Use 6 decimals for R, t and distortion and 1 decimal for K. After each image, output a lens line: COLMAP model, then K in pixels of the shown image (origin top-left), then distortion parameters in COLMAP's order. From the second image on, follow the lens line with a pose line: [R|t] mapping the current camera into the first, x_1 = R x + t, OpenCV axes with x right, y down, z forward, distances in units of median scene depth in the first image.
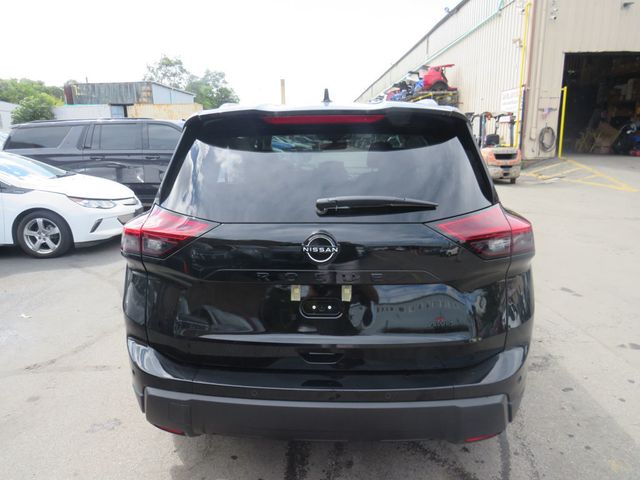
lens RADIAL K [[507.0, 0, 316.1], [0, 507.0, 243.0], [0, 0, 1]] dist [0.023575, -0.008340]
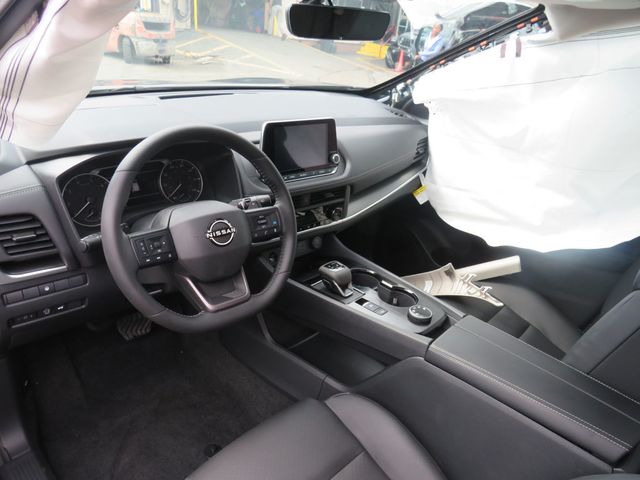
lens RADIAL K [[507.0, 0, 317.1], [0, 507.0, 234.2], [0, 0, 1]] dist [0.023575, -0.008340]
pose [[0.701317, -0.217708, 0.678791, -0.031870], [0.056323, 0.966169, 0.251686, -0.042051], [-0.710621, -0.138281, 0.689852, 0.228935]]
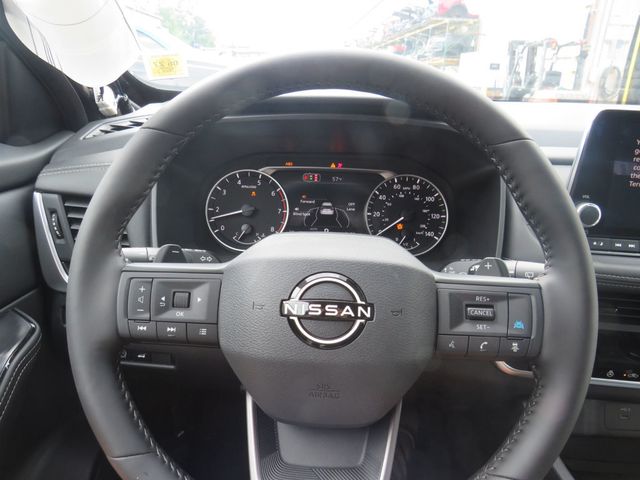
lens RADIAL K [[507.0, 0, 321.4], [0, 507.0, 239.8], [0, 0, 1]] dist [0.023575, -0.008340]
pose [[0.998001, 0.028153, 0.056576, -0.009230], [-0.033807, 0.994249, 0.101612, -0.035542], [-0.053390, -0.103322, 0.993214, 0.248993]]
